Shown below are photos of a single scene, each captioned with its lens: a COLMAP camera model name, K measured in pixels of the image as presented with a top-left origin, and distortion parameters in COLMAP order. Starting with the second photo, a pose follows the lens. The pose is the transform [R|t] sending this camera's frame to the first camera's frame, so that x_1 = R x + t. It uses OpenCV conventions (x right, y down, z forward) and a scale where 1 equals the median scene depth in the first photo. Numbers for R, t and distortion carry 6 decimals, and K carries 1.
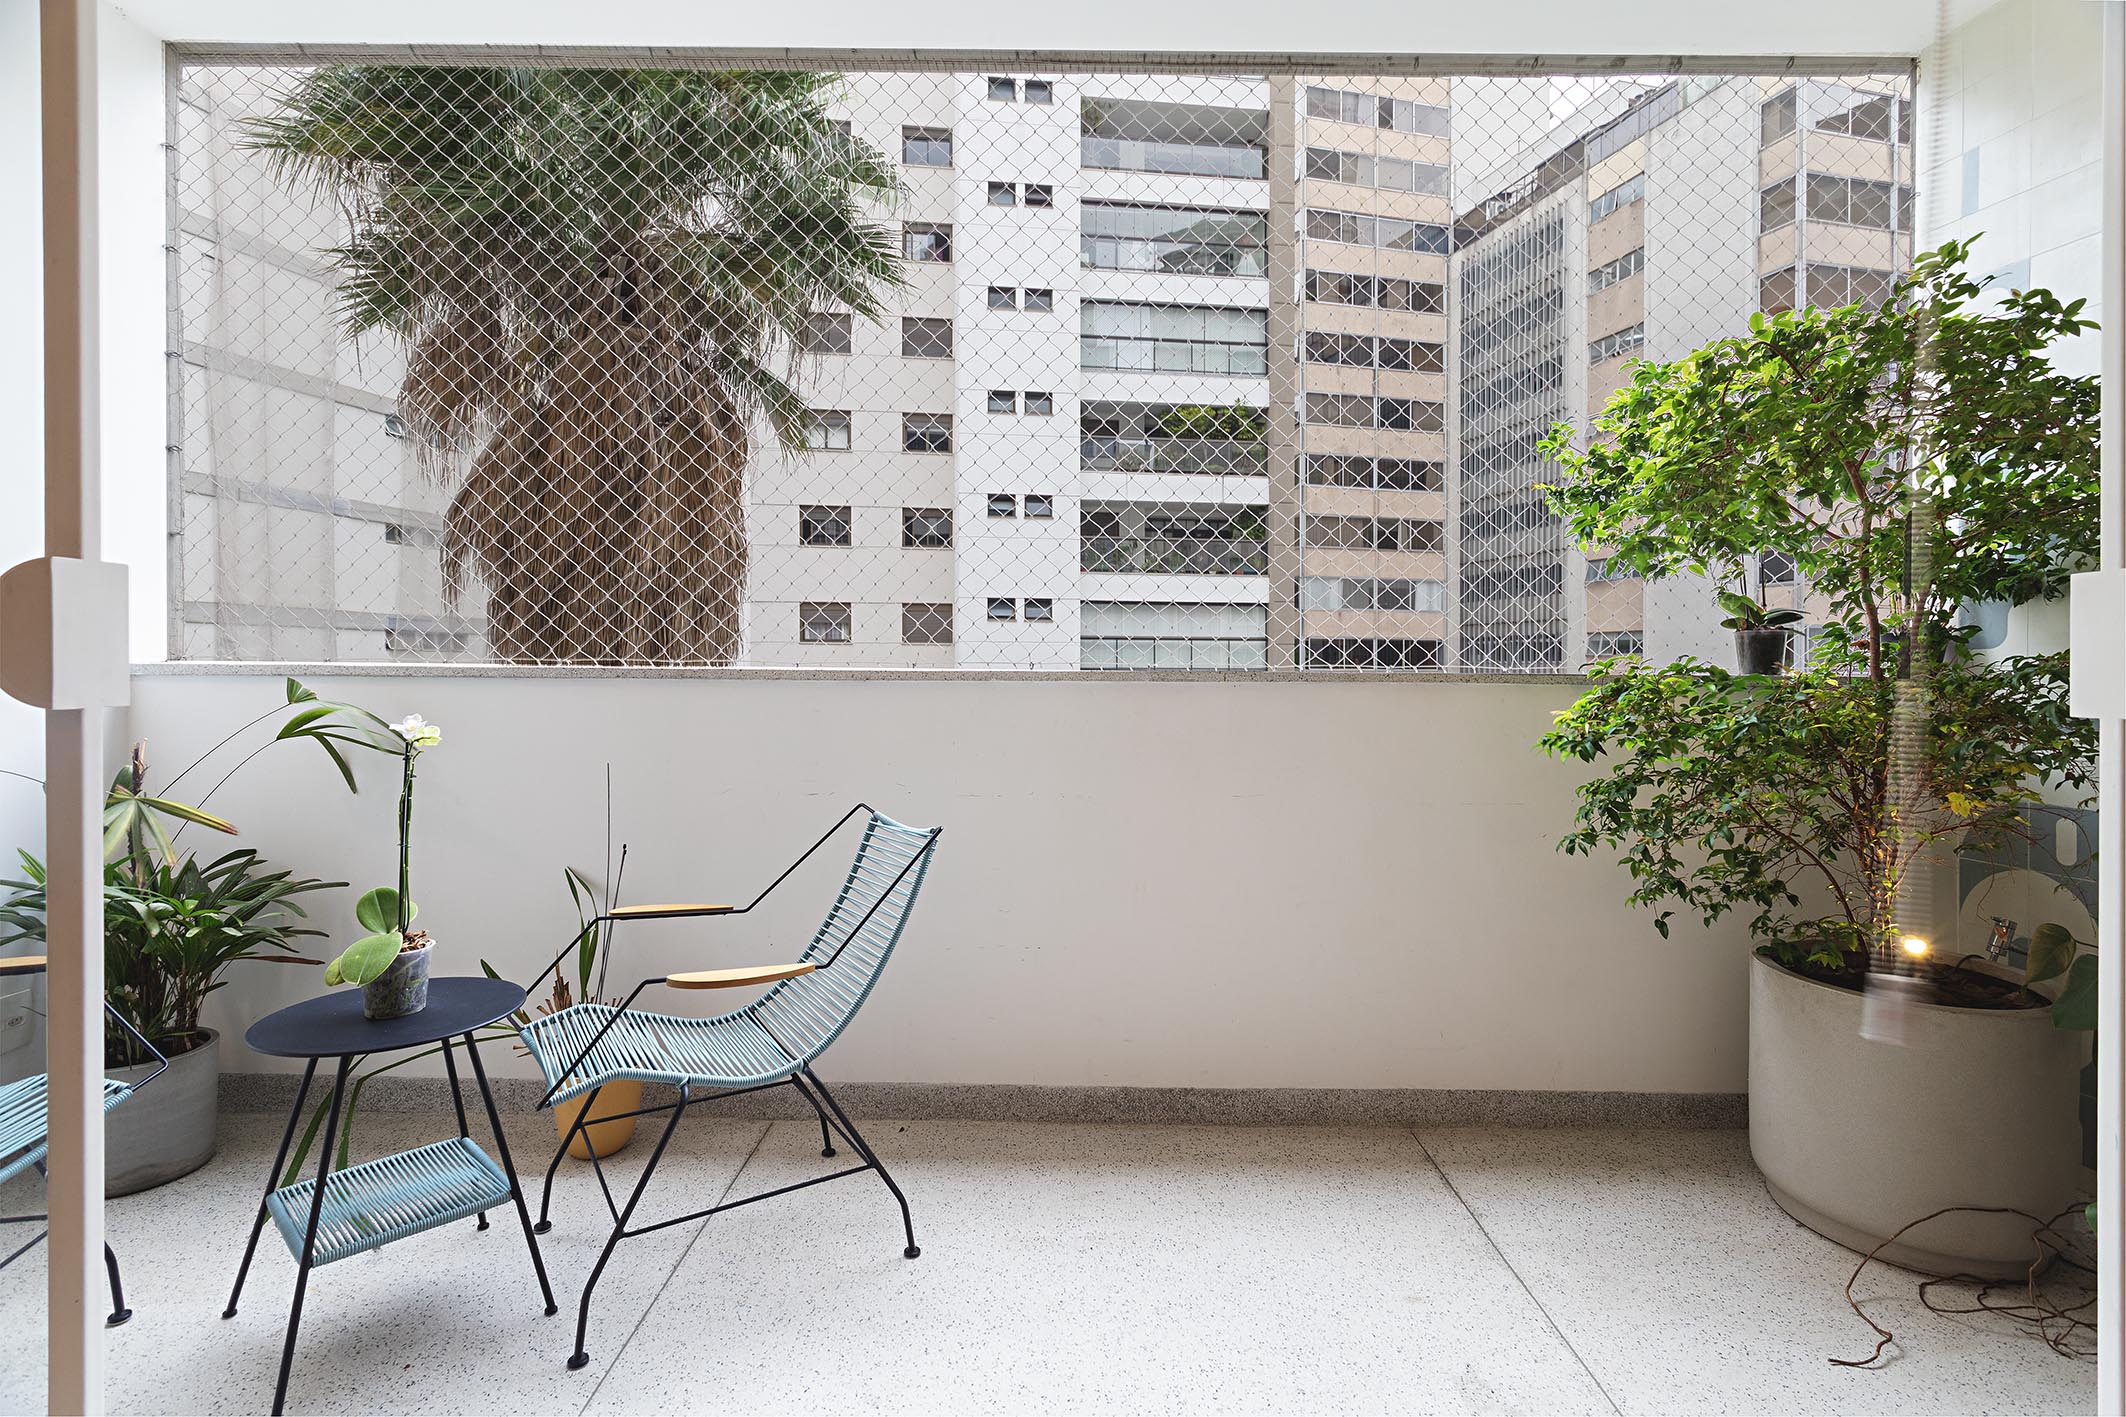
lens RADIAL K [[993.5, 0, 1037.9], [0, 993.5, 662.6], [0, 0, 1]] dist [0.001950, 0.000991]
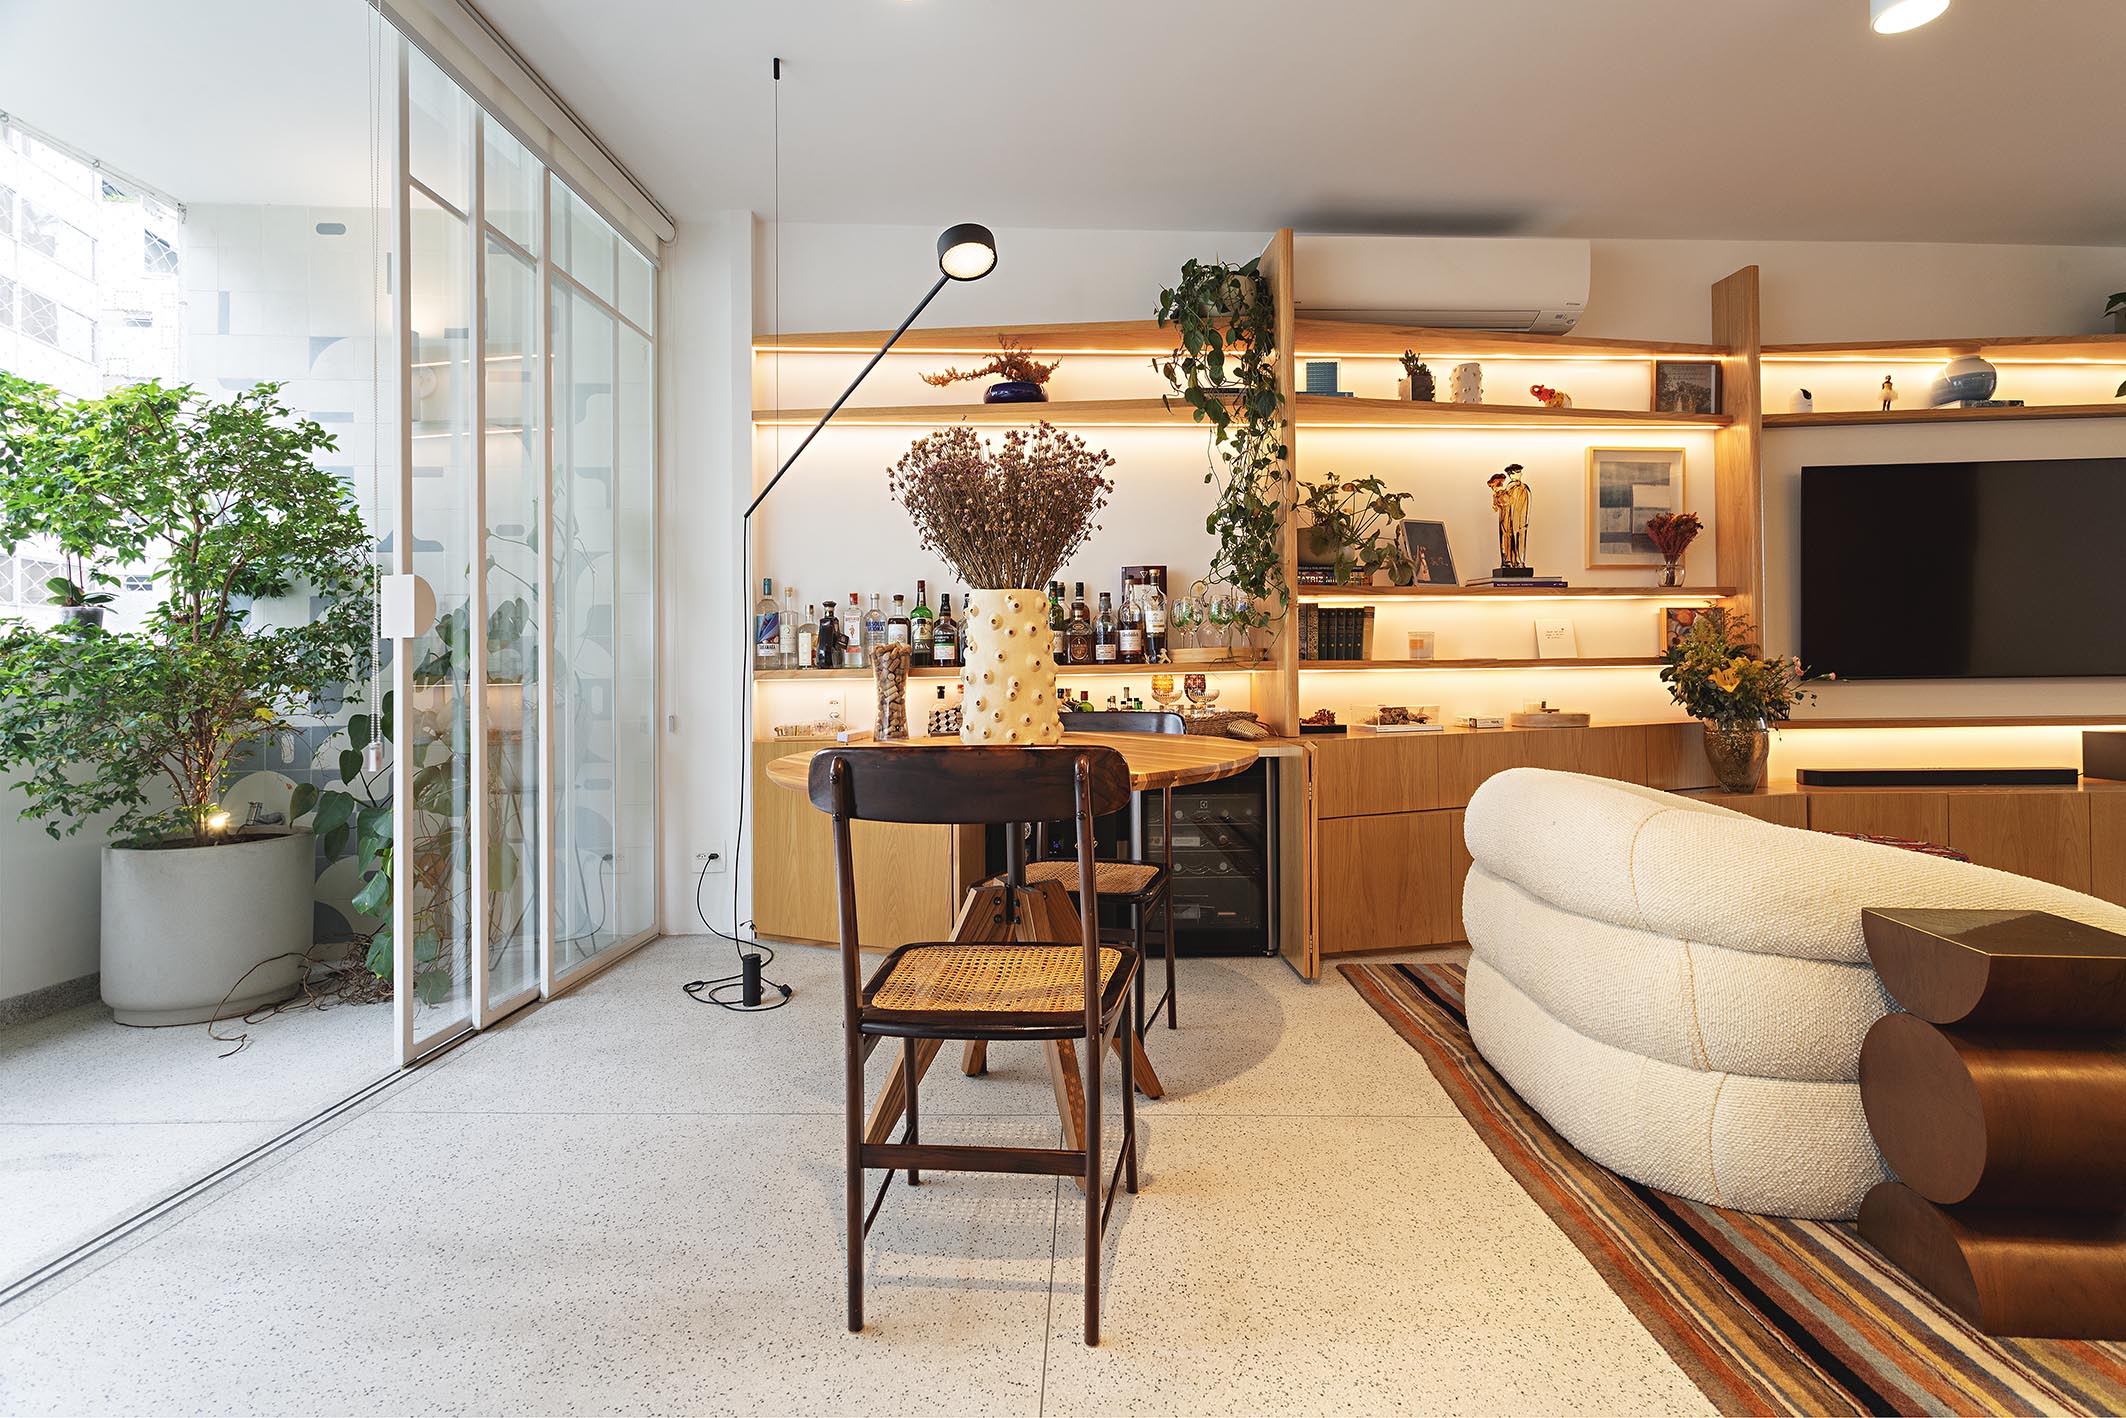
lens RADIAL K [[1039.8, 0, 1084.5], [0, 1039.8, 663.0], [0, 0, 1]] dist [0.001108, 0.000261]
pose [[0.003253, 0.008728, 0.999957, -0.279613], [0.014399, 0.999858, -0.008774, 0.032457], [-0.999891, 0.014427, 0.003127, -0.128331]]
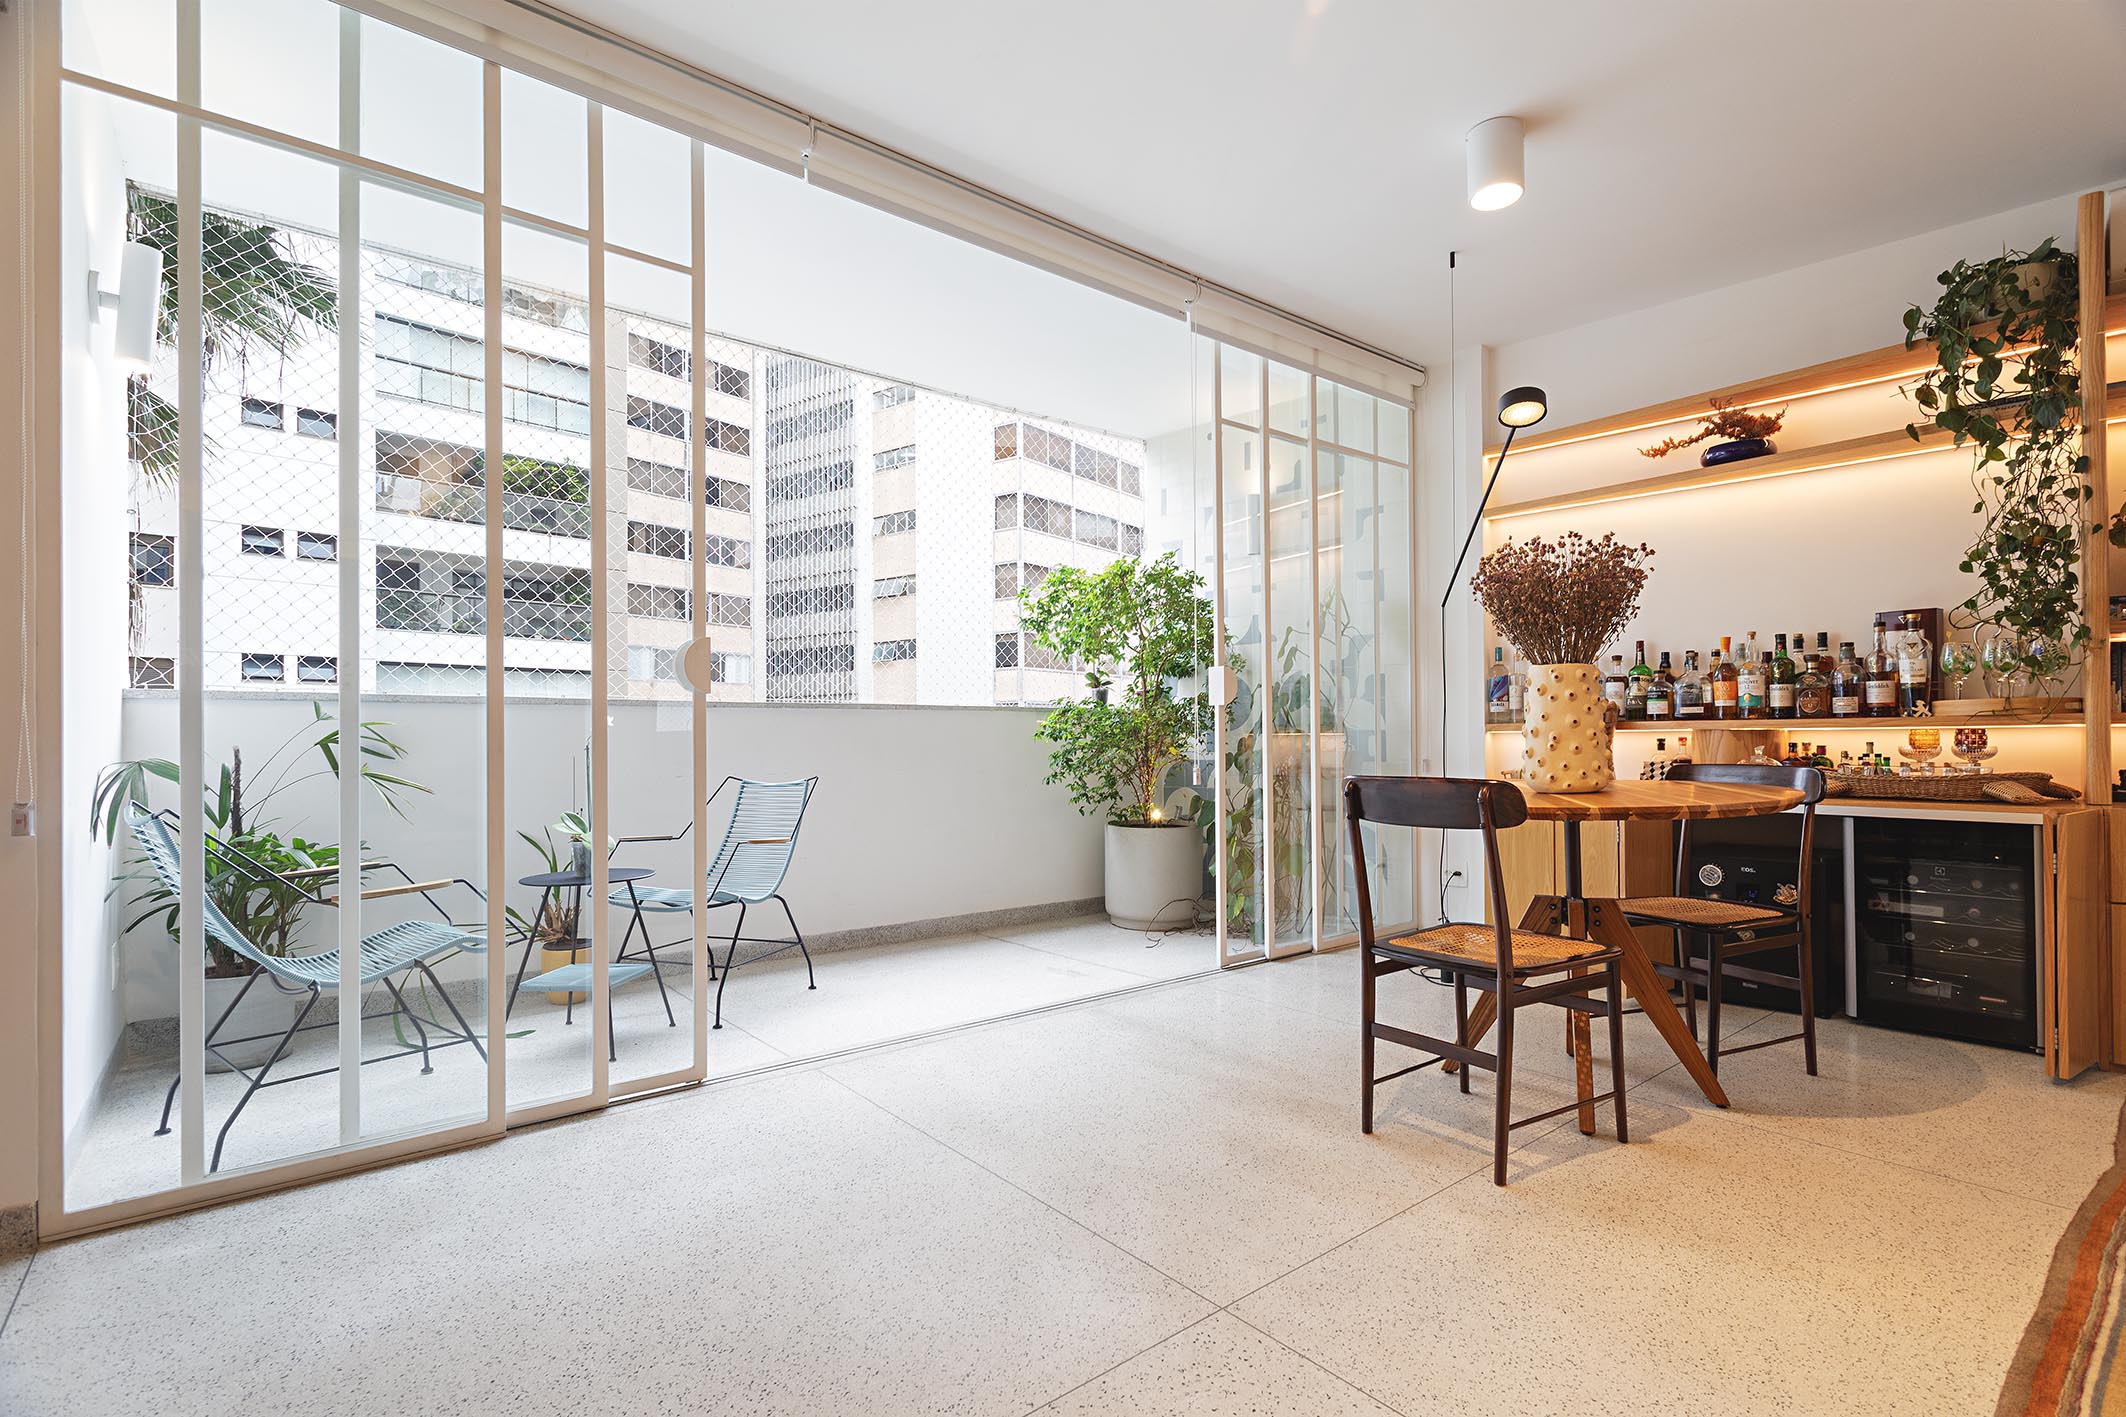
lens RADIAL K [[1032.5, 0, 1068.7], [0, 1032.5, 729.8], [0, 0, 1]] dist [0.003248, 0.000507]
pose [[0.756844, -0.005943, 0.653568, -0.397412], [0.010690, 0.999937, -0.003287, 0.031903], [-0.653508, 0.009475, 0.756860, -0.332522]]
